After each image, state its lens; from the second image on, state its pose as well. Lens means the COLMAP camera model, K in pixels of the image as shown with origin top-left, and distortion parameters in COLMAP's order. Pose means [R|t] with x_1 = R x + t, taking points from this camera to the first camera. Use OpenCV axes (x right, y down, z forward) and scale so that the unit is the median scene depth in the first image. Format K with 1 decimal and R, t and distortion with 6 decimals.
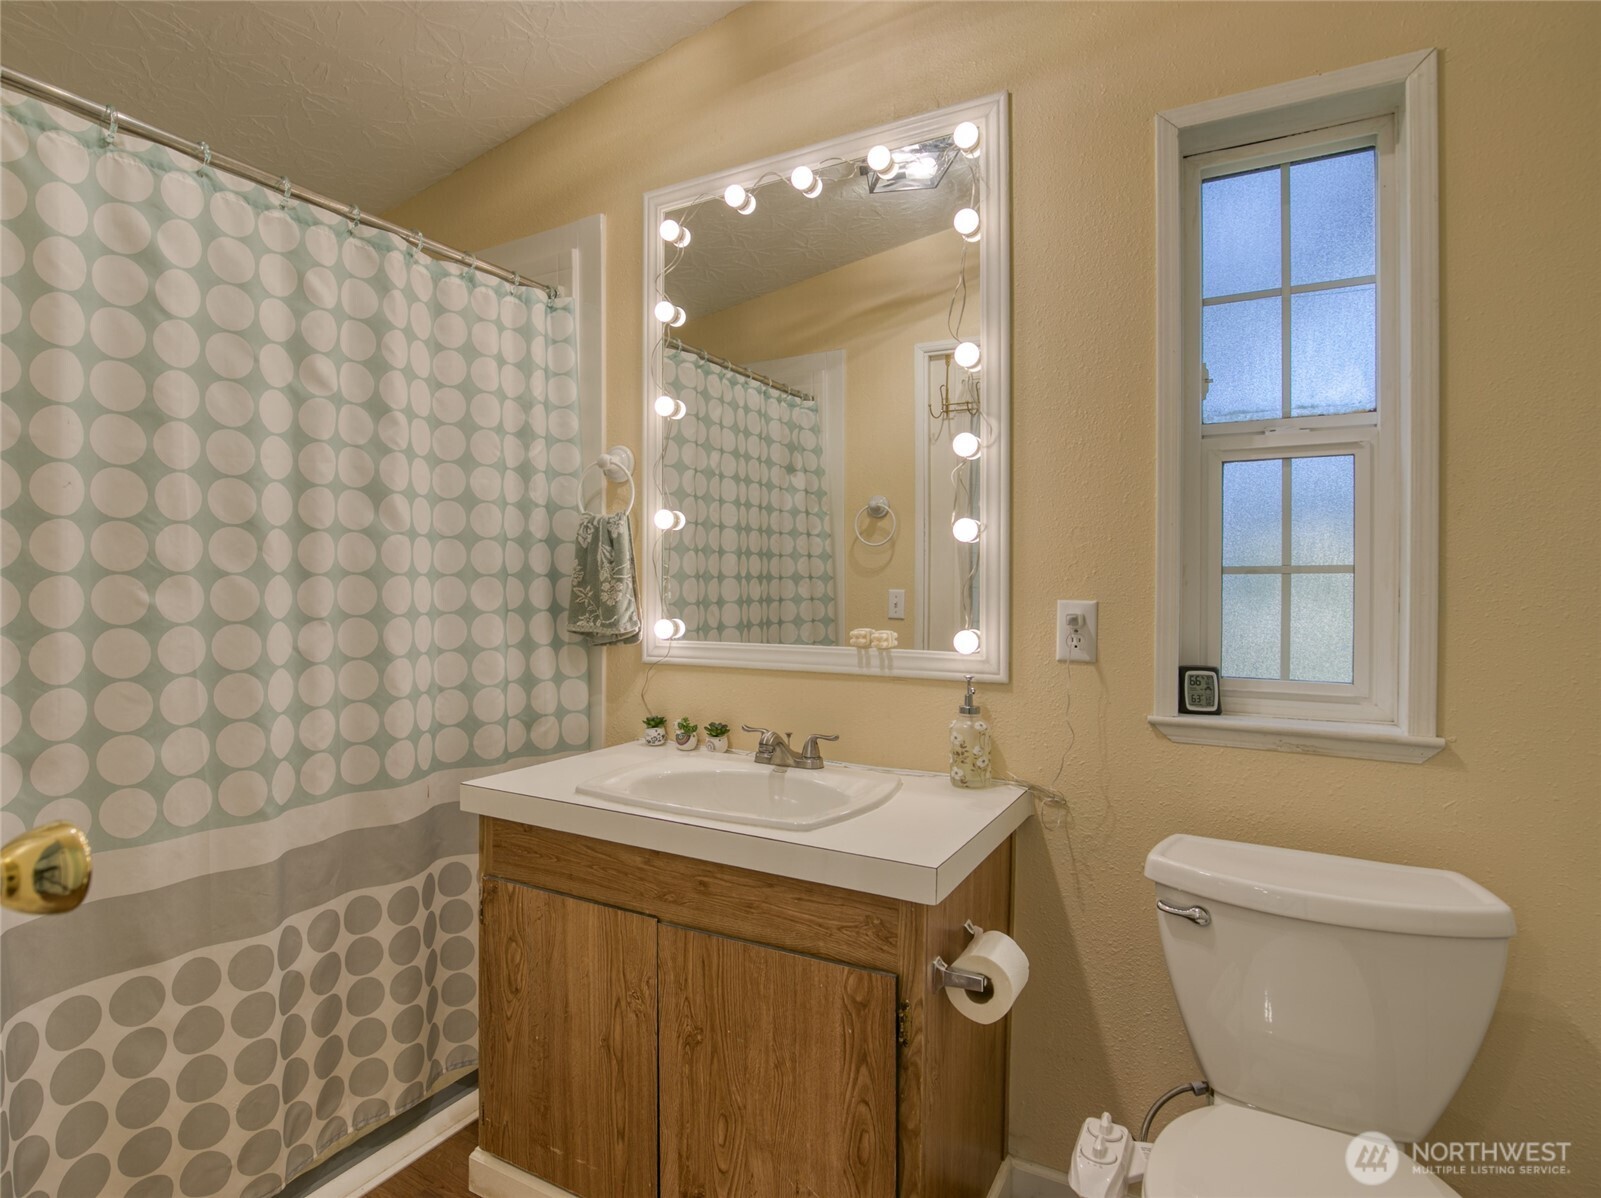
lens RADIAL K [[759.4, 0, 794.8], [0, 759.4, 591.0], [0, 0, 1]] dist [-0.029215, 0.001925]
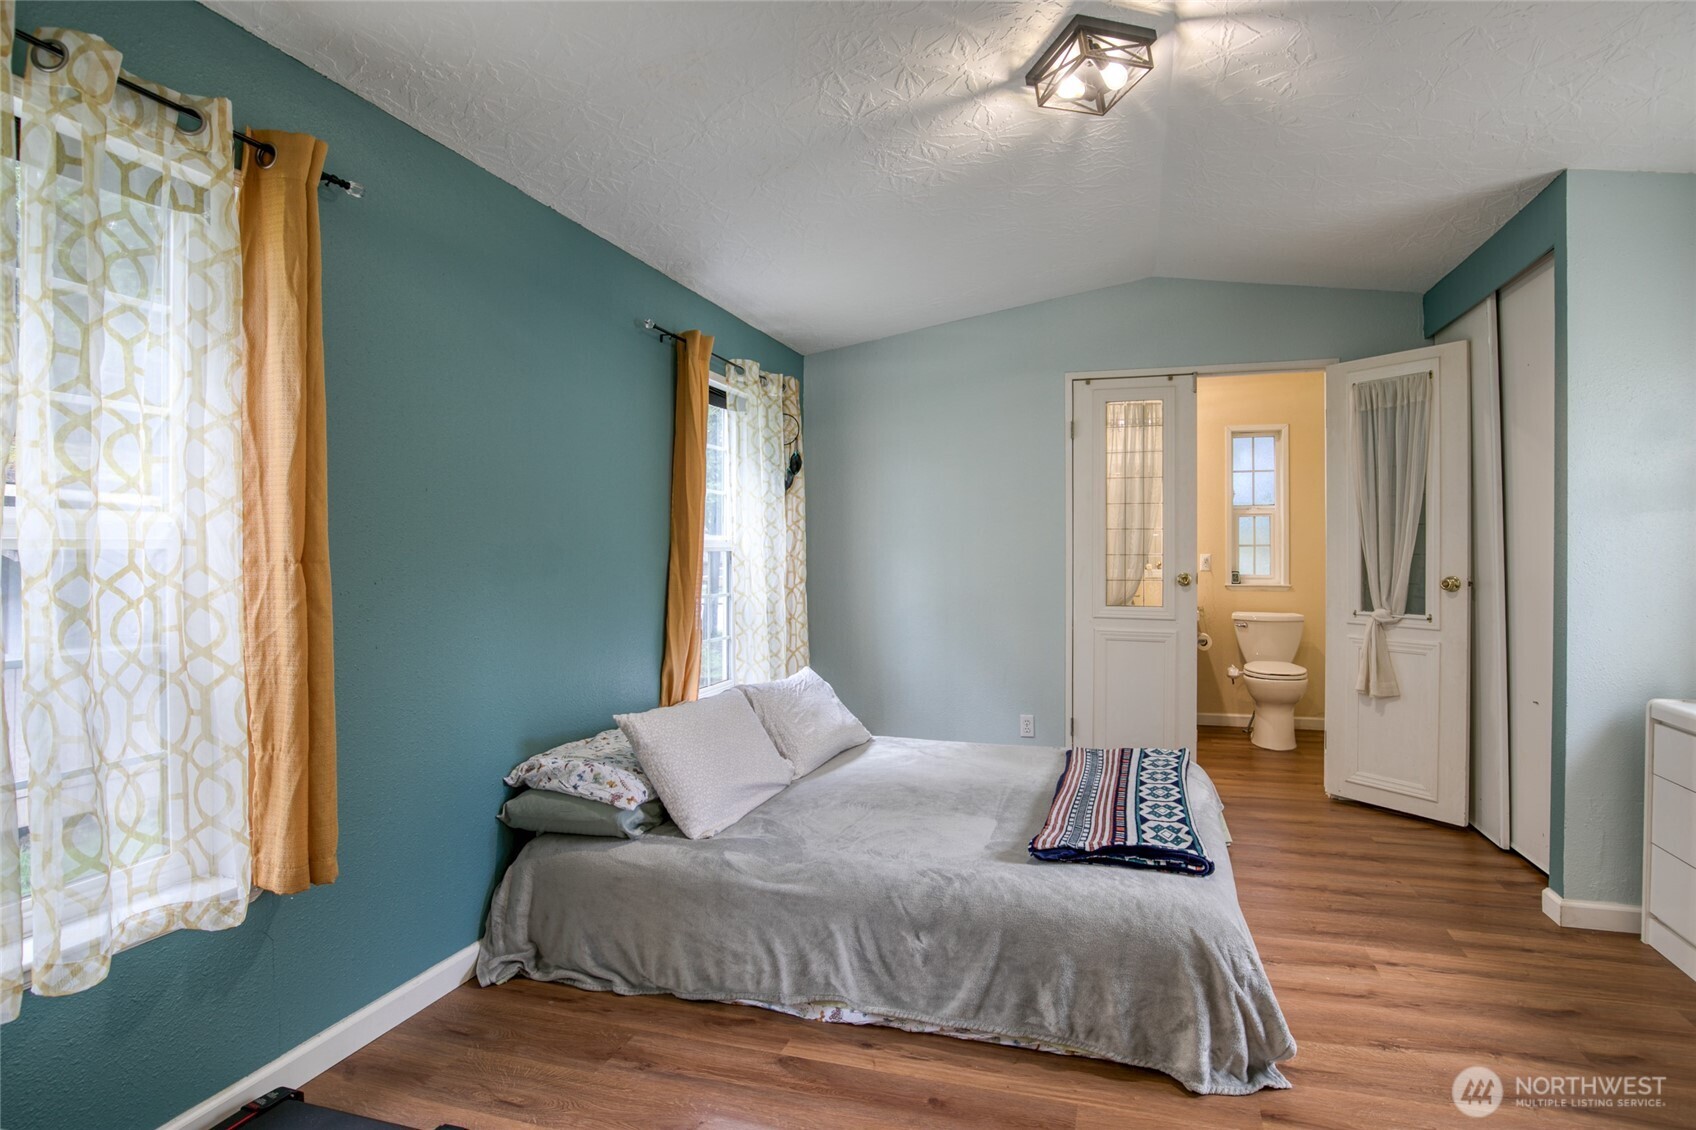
lens RADIAL K [[769.5, 0, 940.1], [0, 769.5, 556.6], [0, 0, 1]] dist [-0.037214, 0.005934]
pose [[0.958407, -0.013582, 0.285081, -1.515334], [0.012023, 0.999902, 0.007217, -0.018307], [-0.285151, -0.003489, 0.958476, -1.730898]]
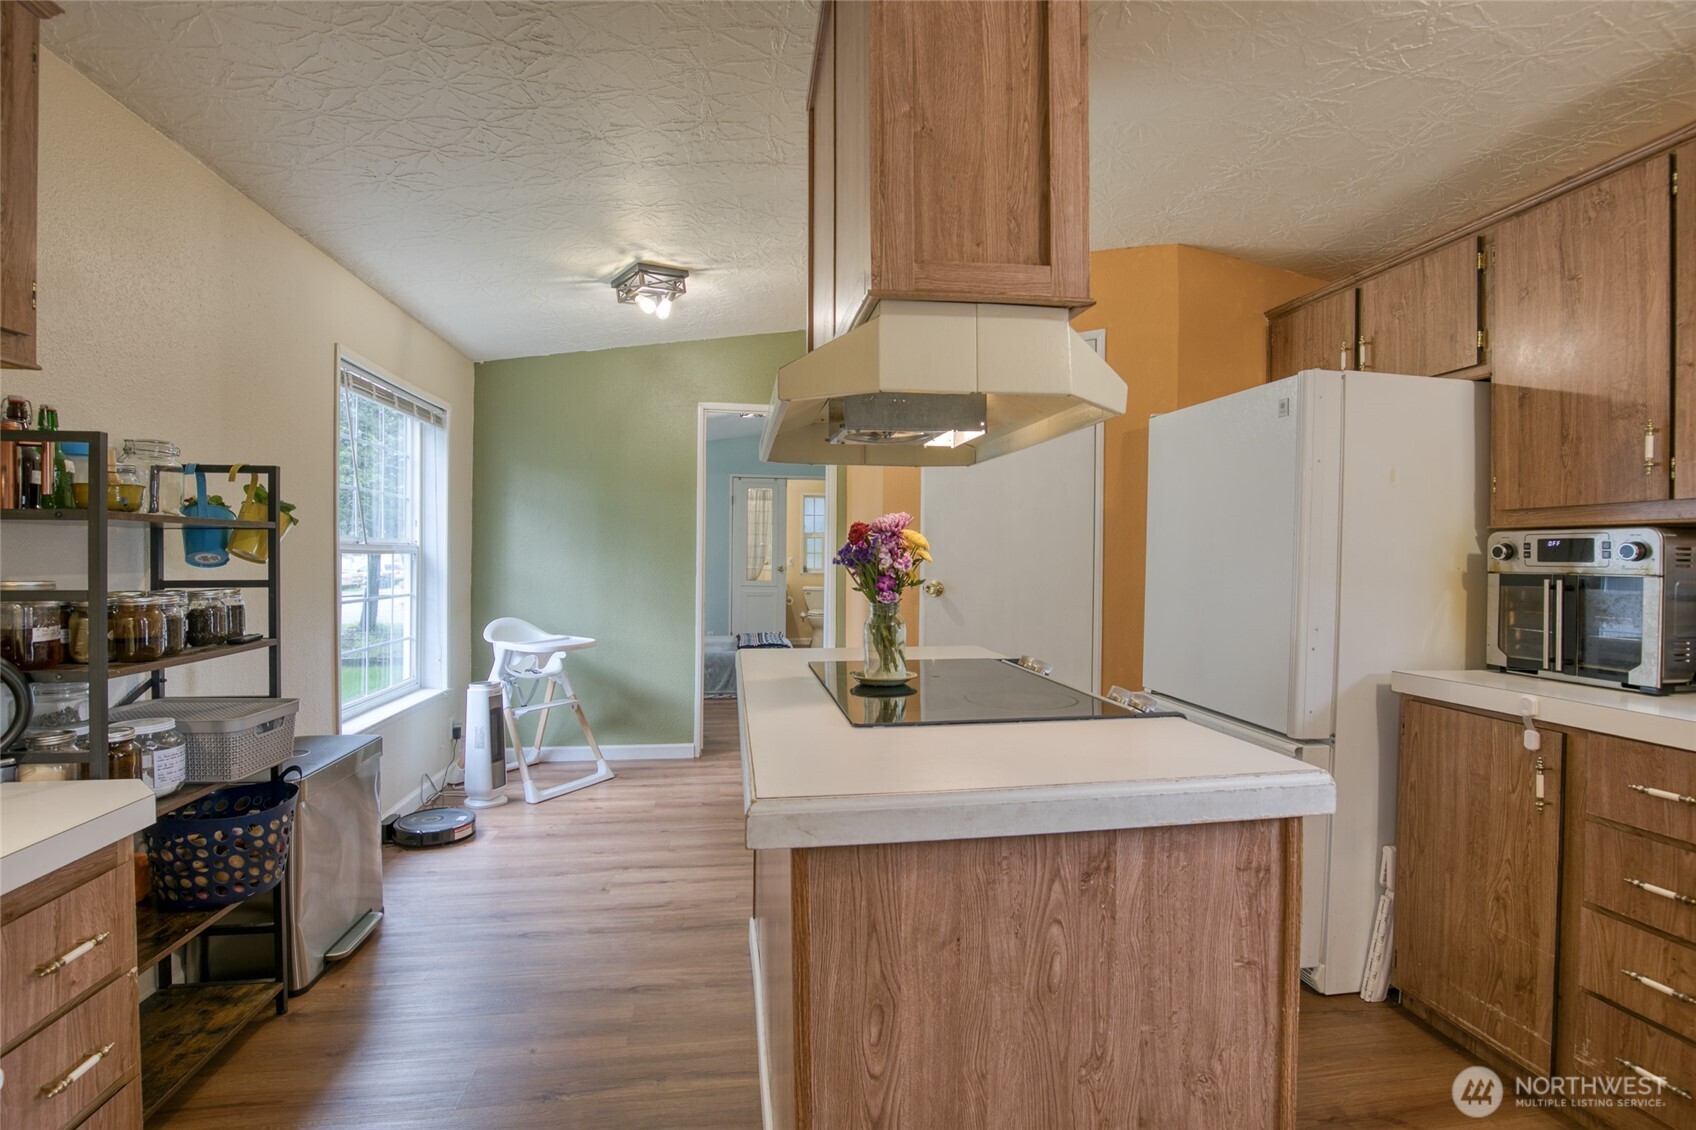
lens RADIAL K [[769.5, 0, 855.8], [0, 769.5, 553.2], [0, 0, 1]] dist [-0.037214, 0.005934]
pose [[0.762910, -0.001318, 0.646503, -3.021763], [-0.001058, 0.999994, 0.003287, -0.045016], [-0.646504, -0.003192, 0.762904, -3.872524]]
